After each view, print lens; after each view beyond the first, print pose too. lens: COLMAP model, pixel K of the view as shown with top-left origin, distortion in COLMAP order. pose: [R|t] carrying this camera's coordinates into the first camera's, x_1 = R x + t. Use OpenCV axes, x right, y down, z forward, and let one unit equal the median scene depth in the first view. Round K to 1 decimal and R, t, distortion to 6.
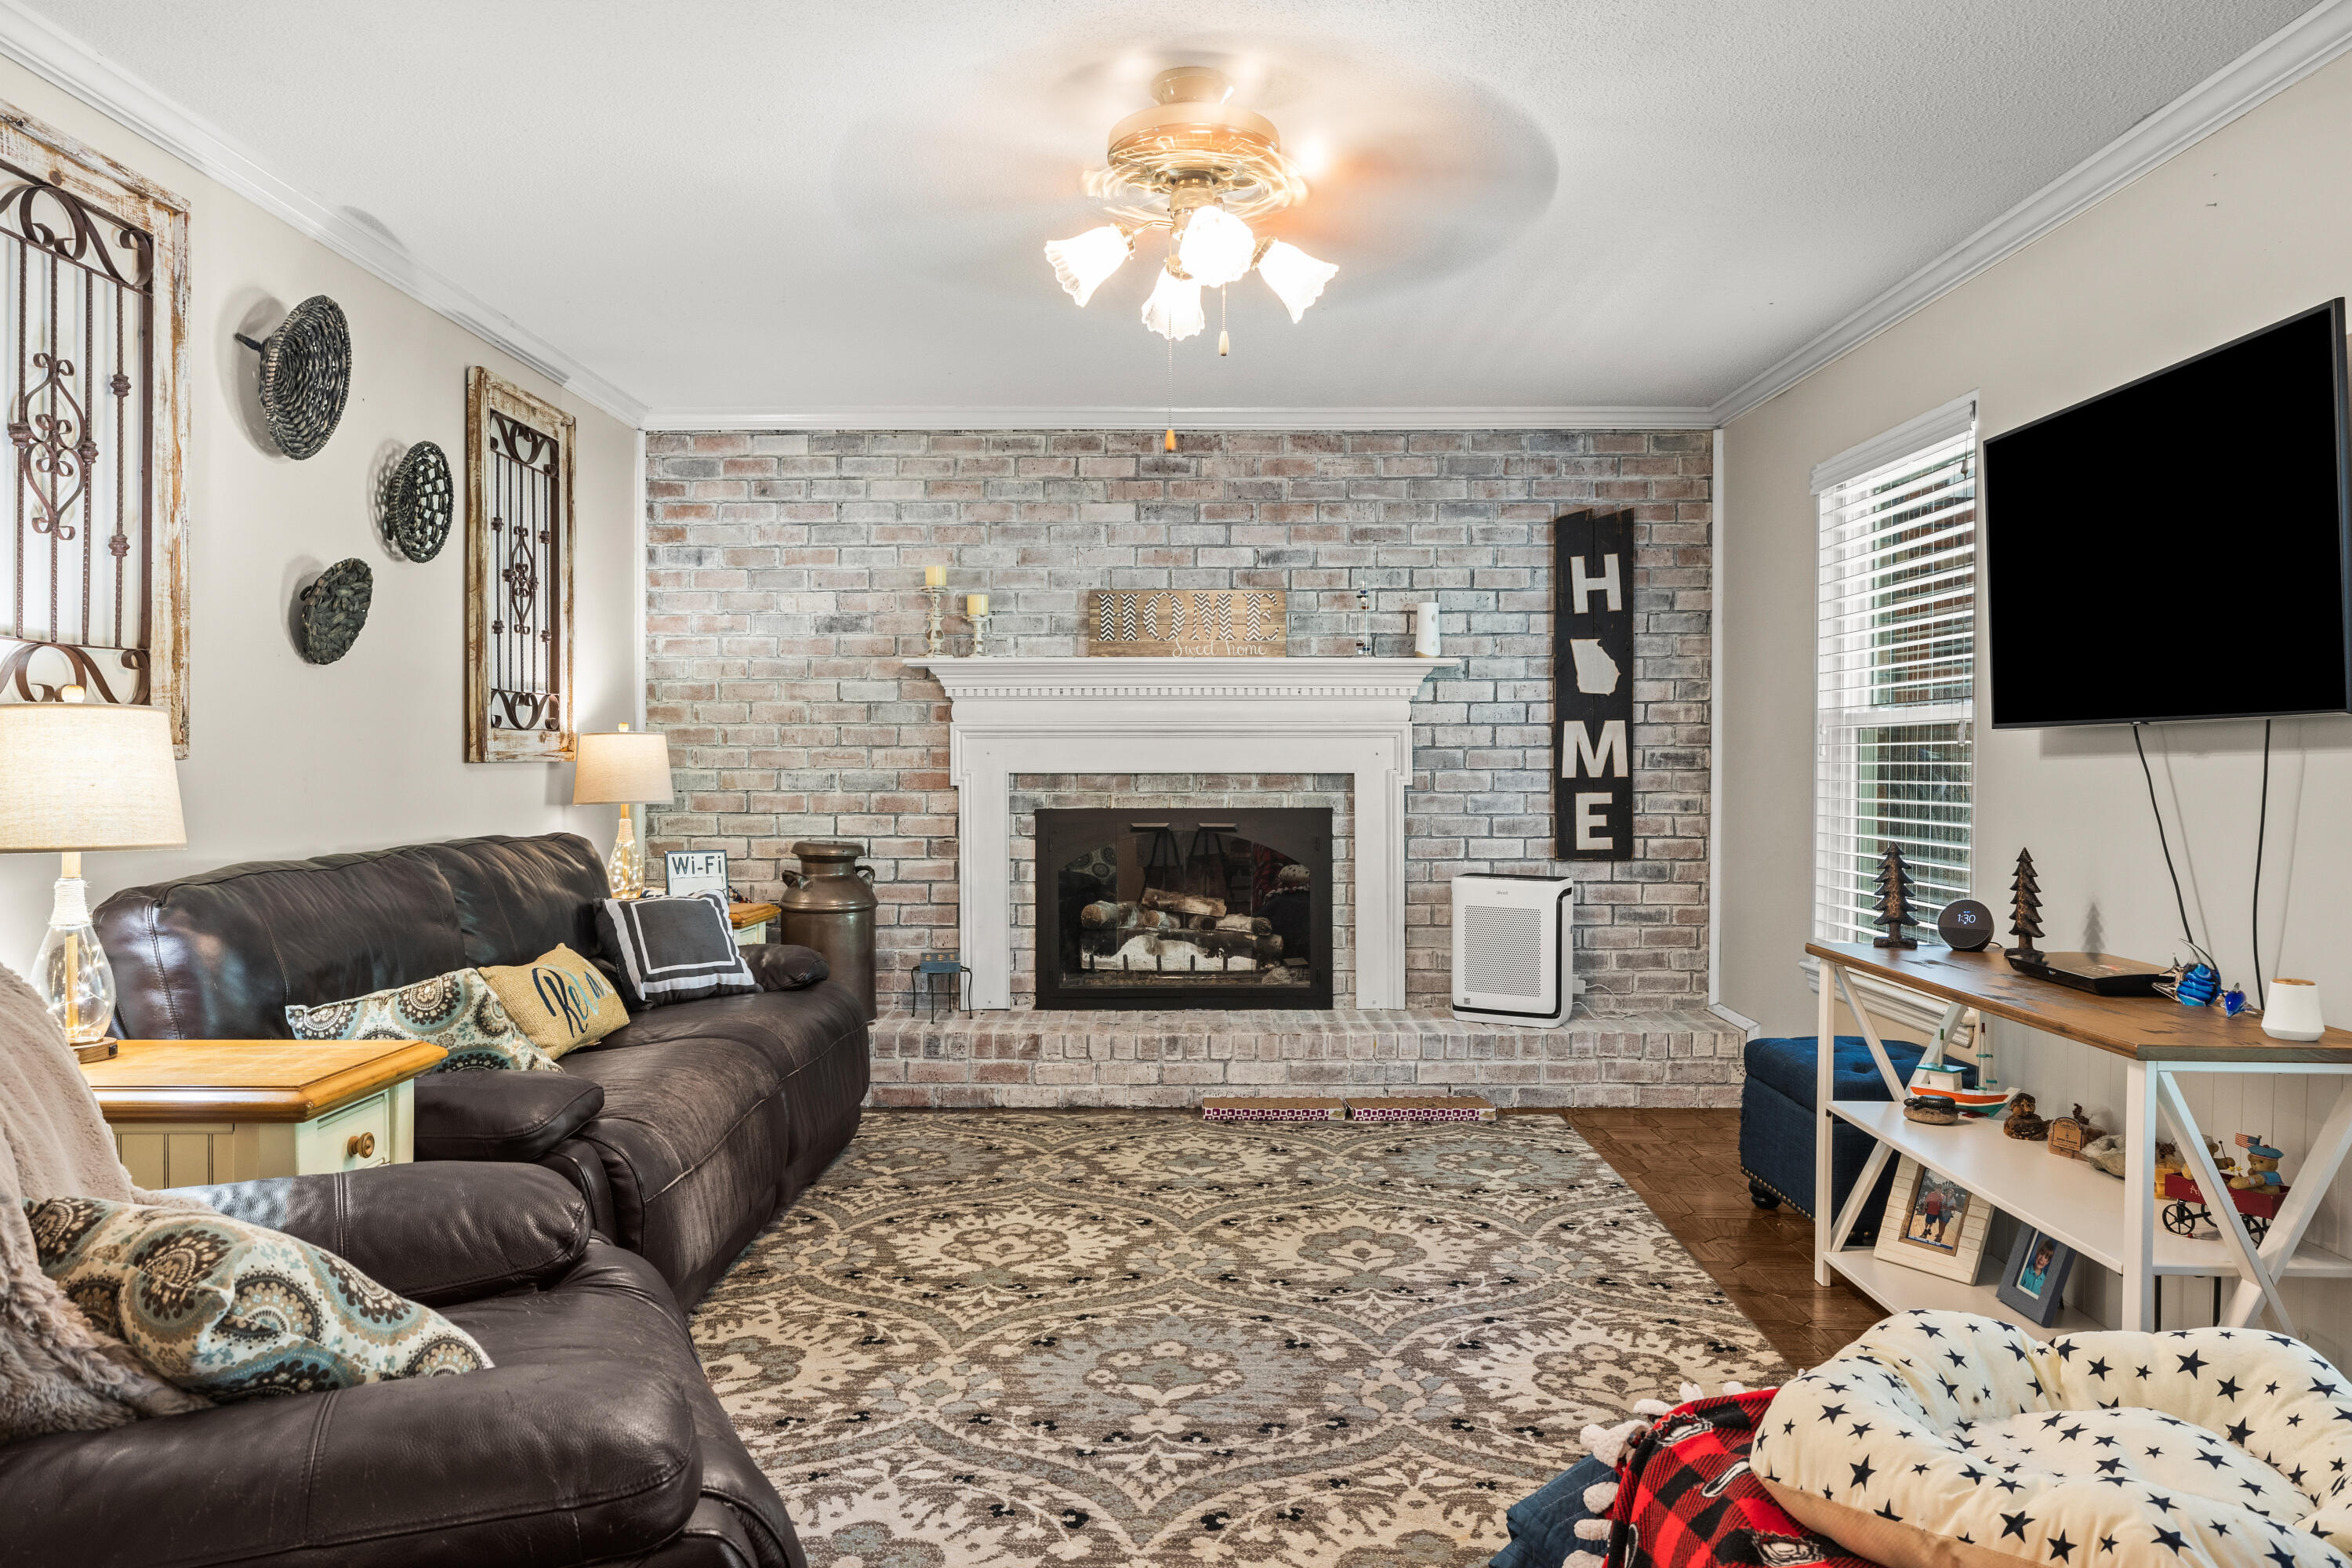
lens RADIAL K [[1657.9, 0, 1172.4], [0, 1657.9, 773.8], [0, 0, 1]] dist [-0.007605, 0.006173]
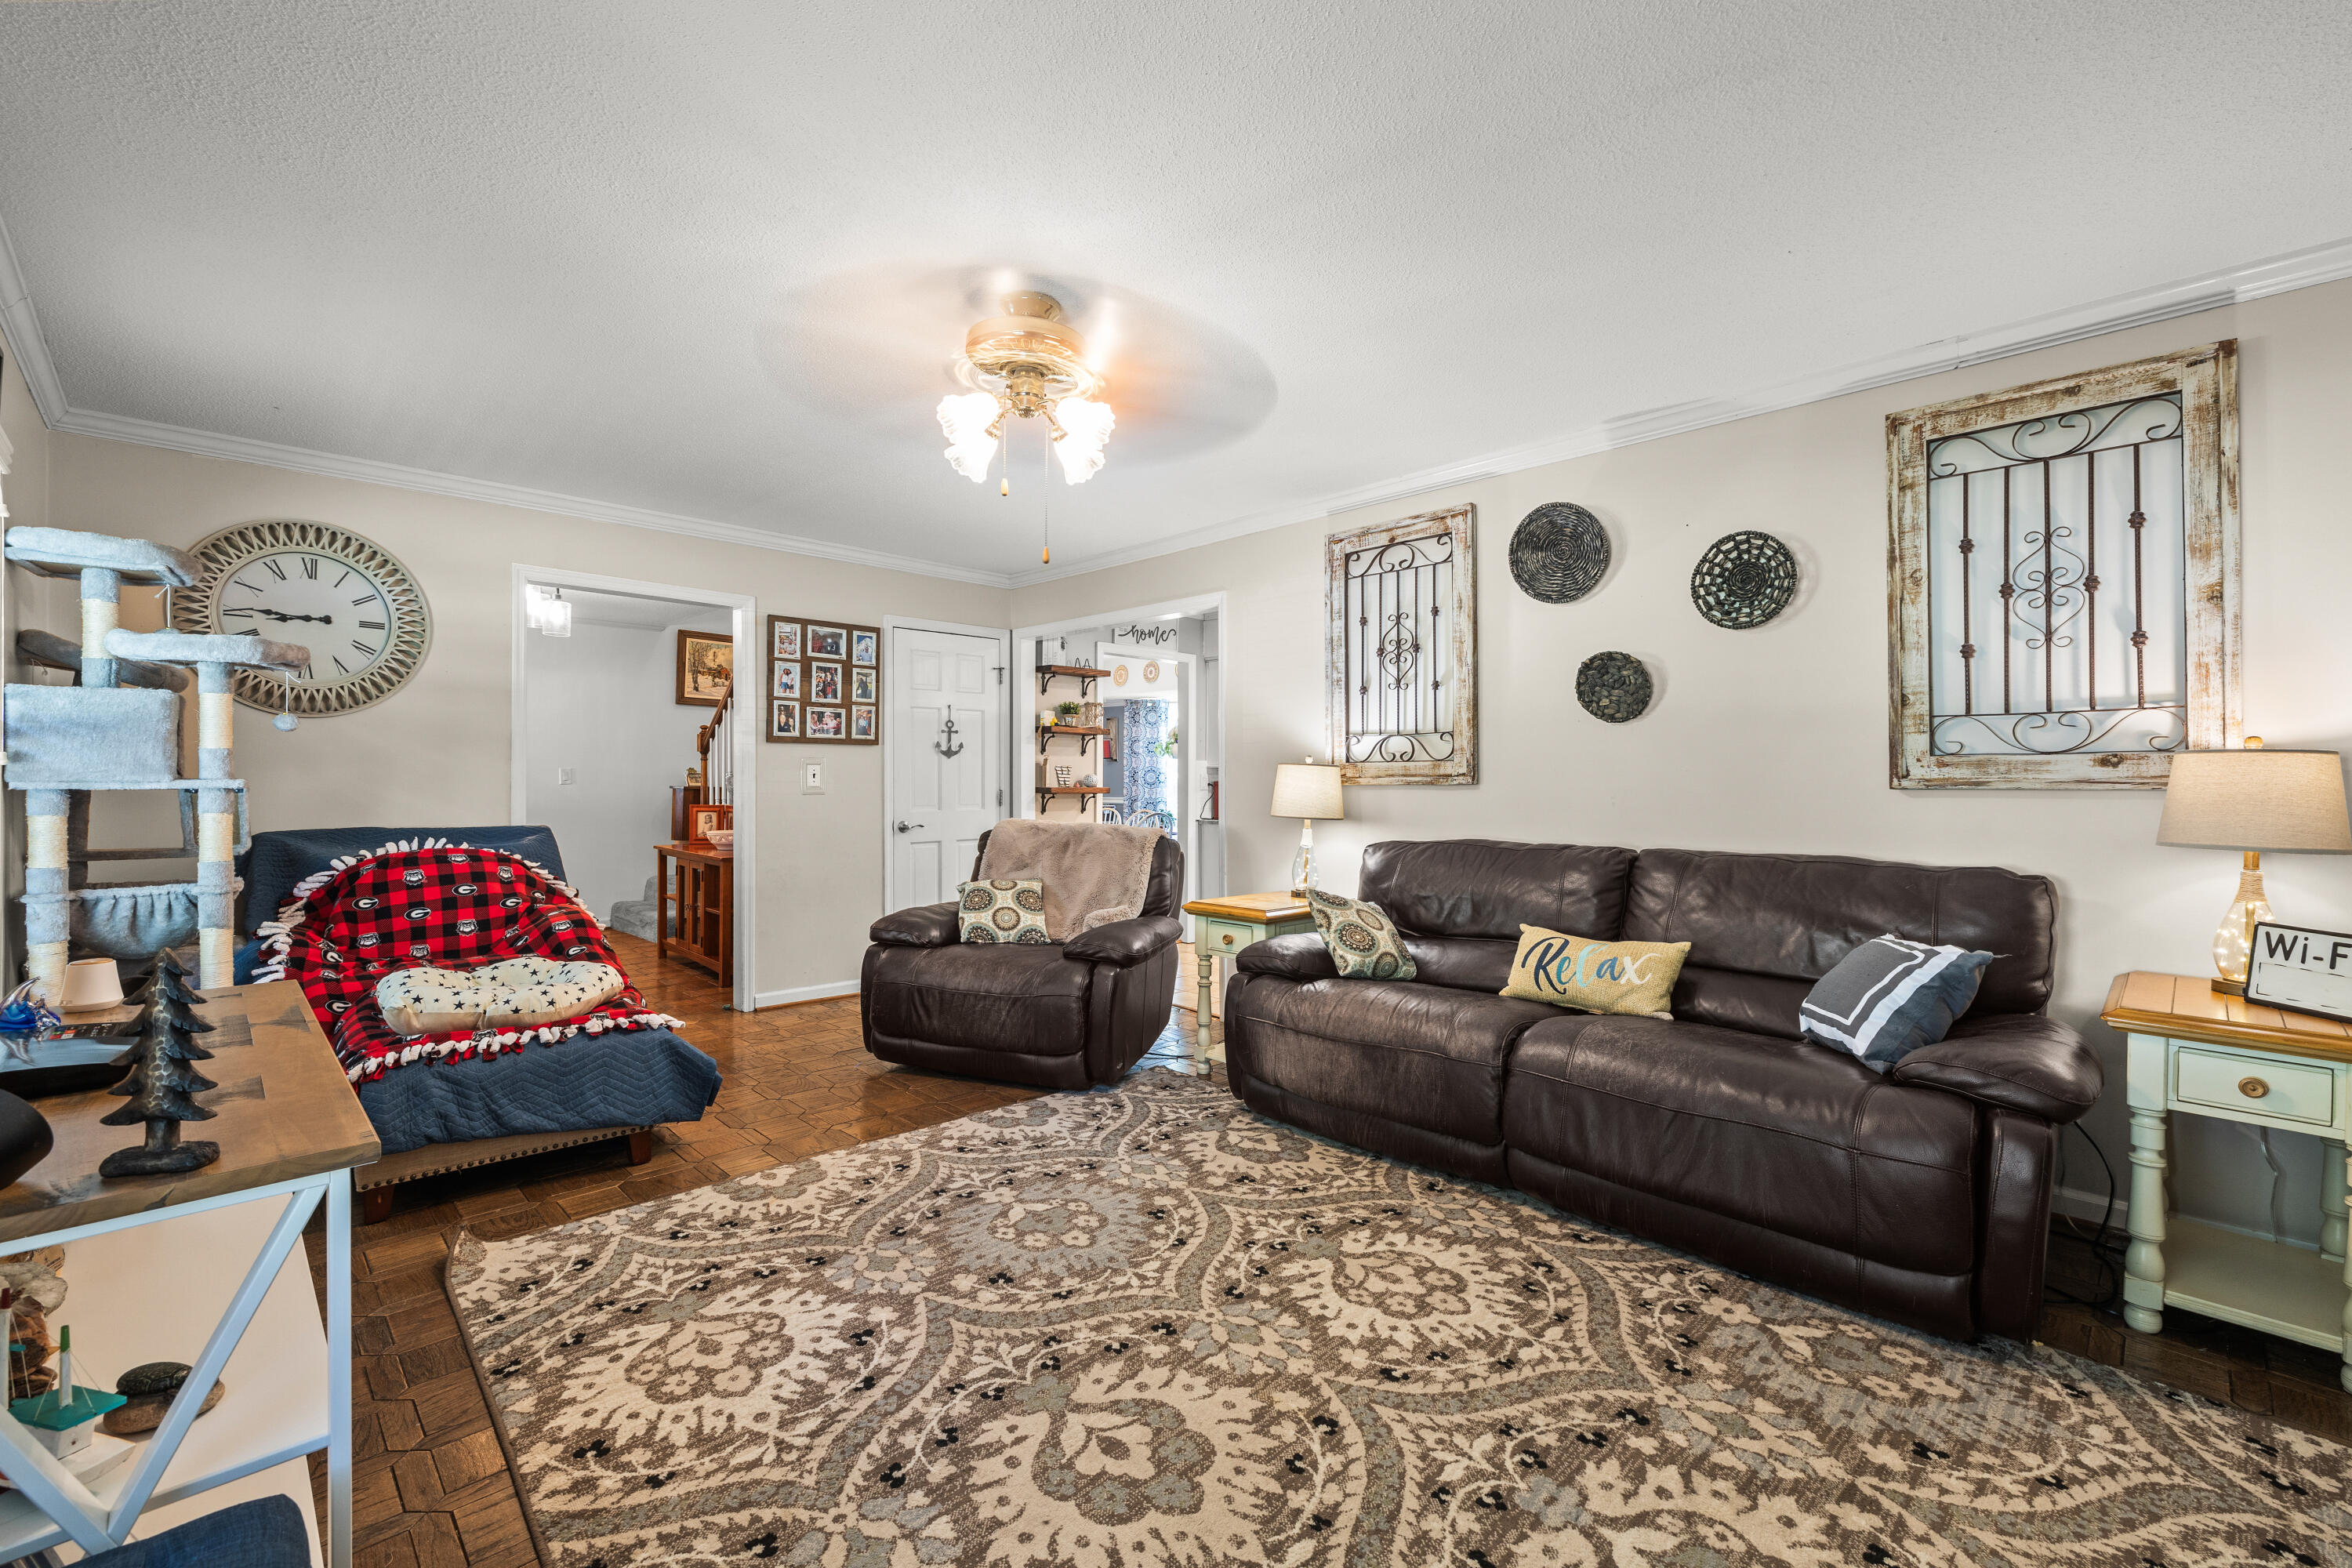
lens RADIAL K [[951.9, 0, 1168.8], [0, 951.9, 777.3], [0, 0, 1]] dist [-0.003319, 0.000285]
pose [[-0.695435, -0.008581, -0.718538, 0.450830], [-0.012955, 0.999916, 0.000597, -0.012842], [0.718472, 0.009724, -0.695488, 1.457480]]
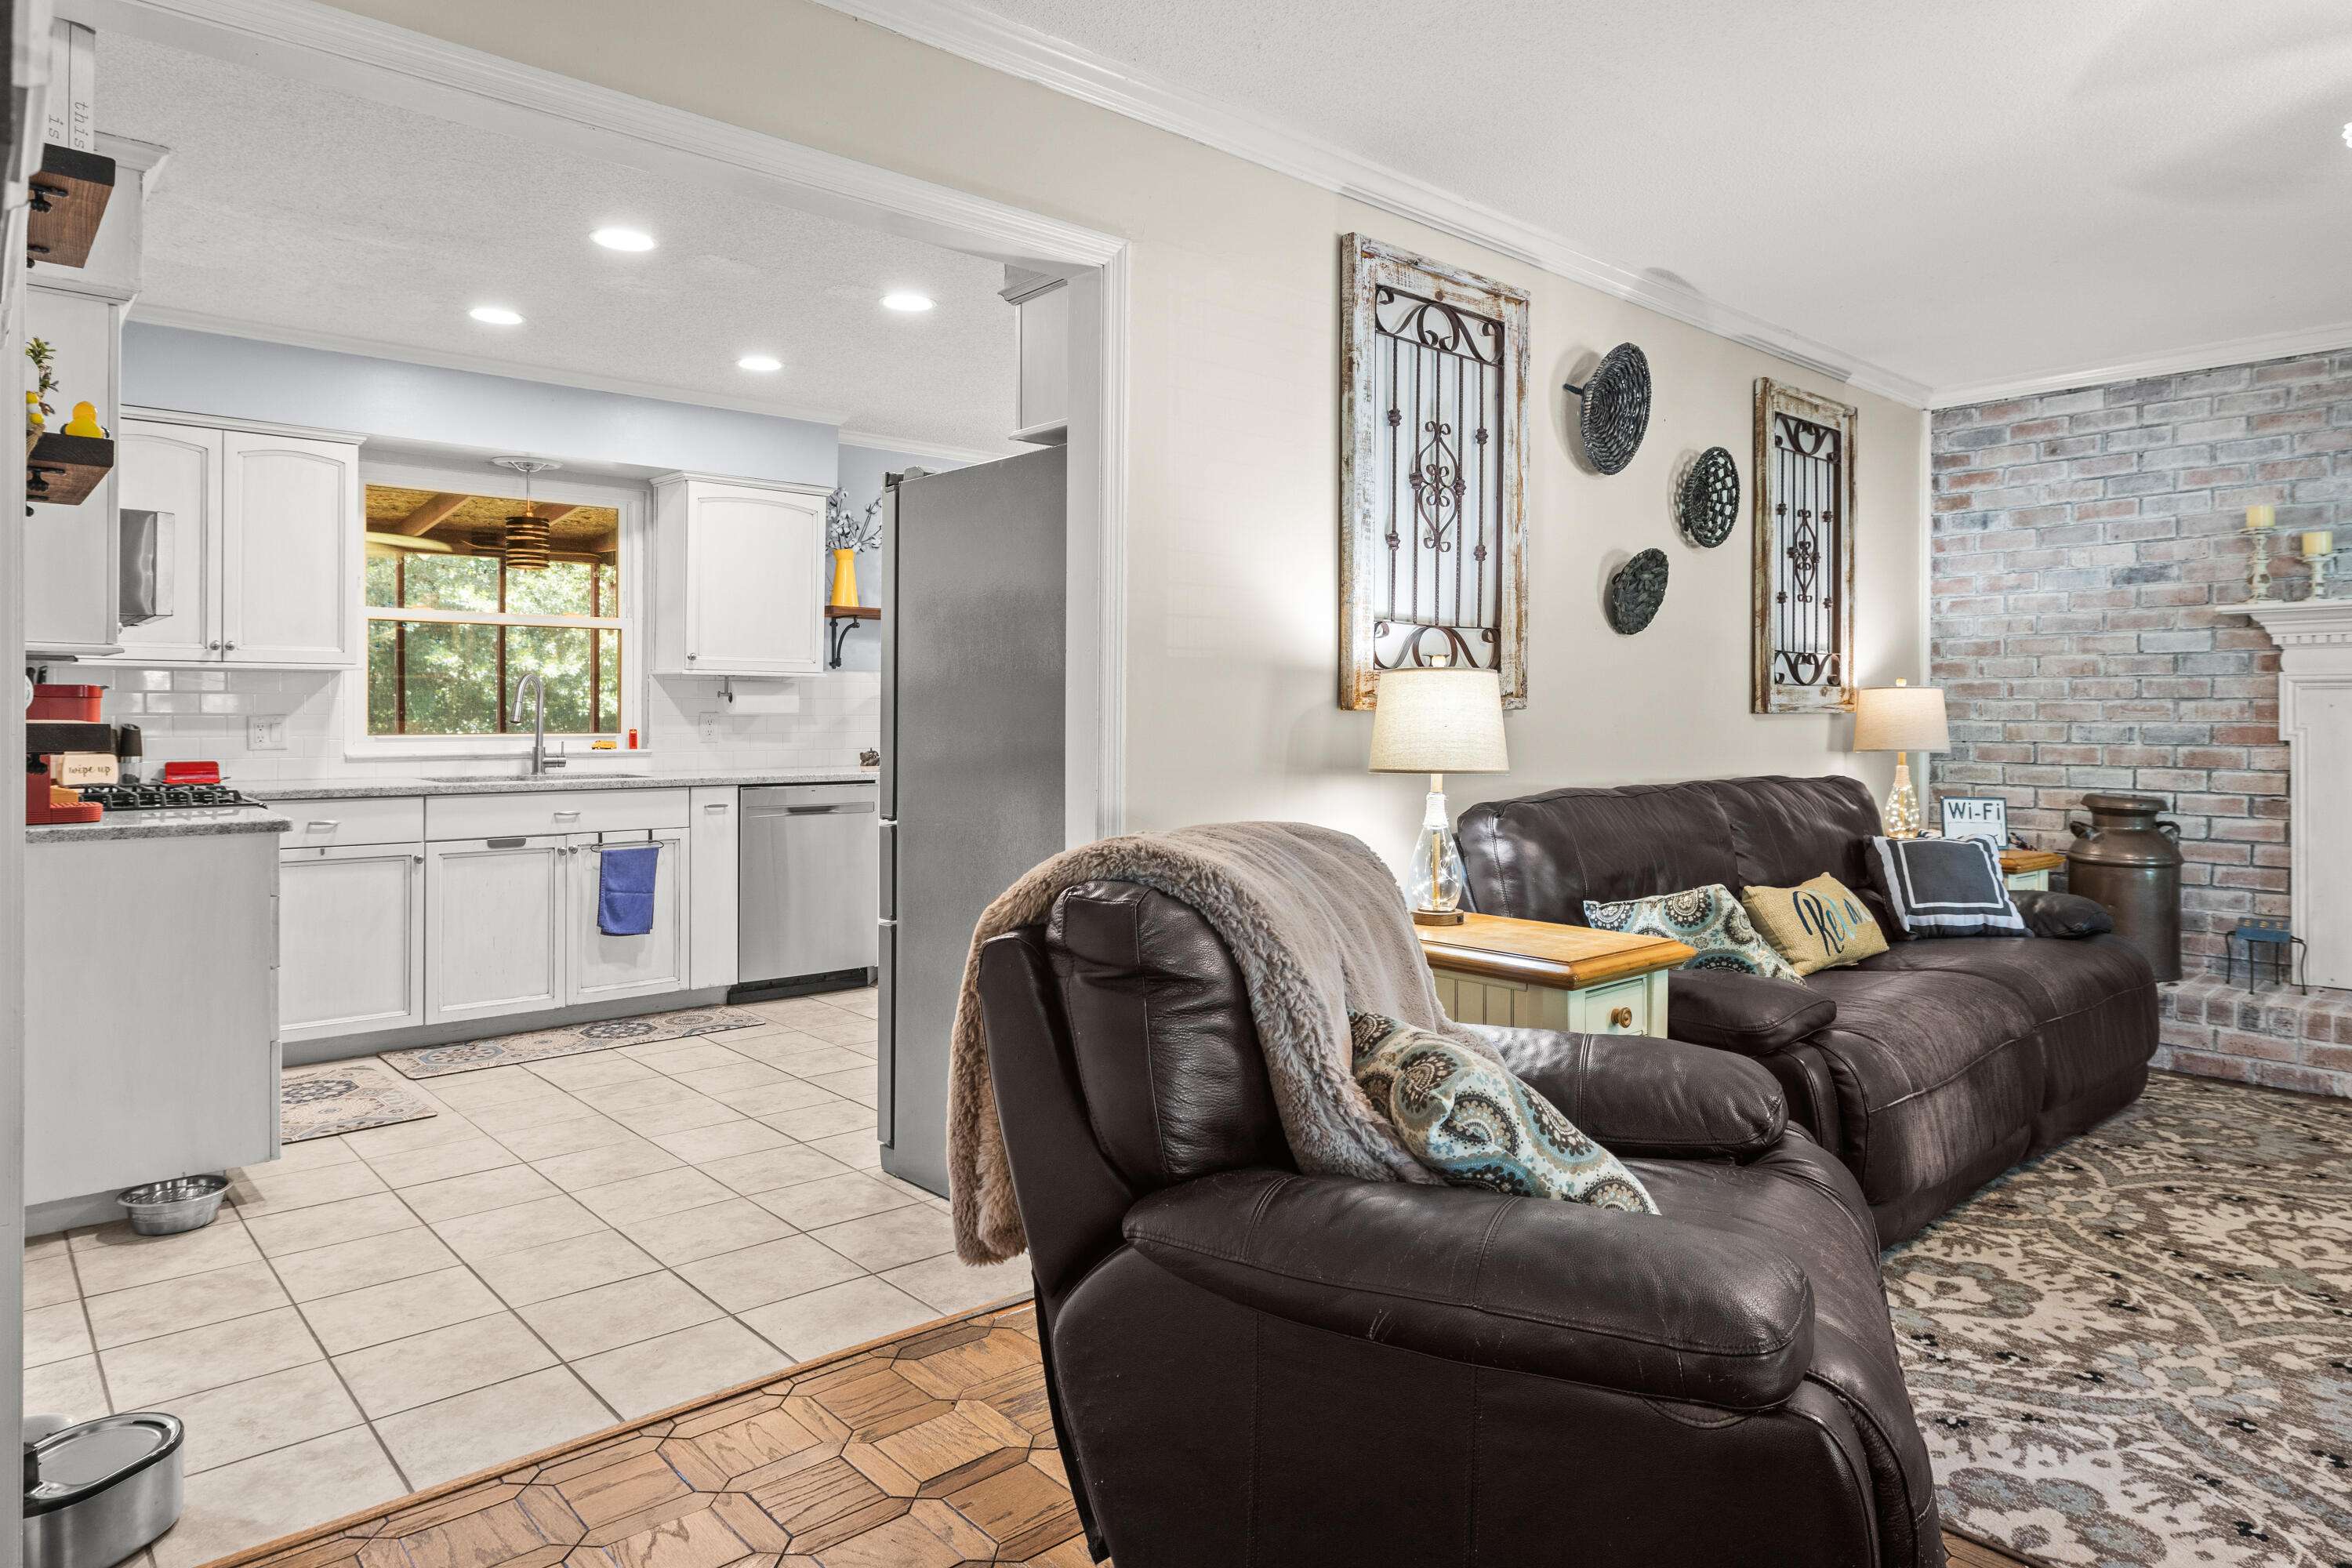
lens RADIAL K [[1395.5, 0, 1173.5], [0, 1395.5, 715.3], [0, 0, 1]] dist [-0.010127, 0.002410]
pose [[0.670247, 0.003145, -0.742132, 0.047009], [-0.009374, 0.999947, -0.004228, 0.003628], [0.742079, 0.009791, 0.670241, 0.033077]]
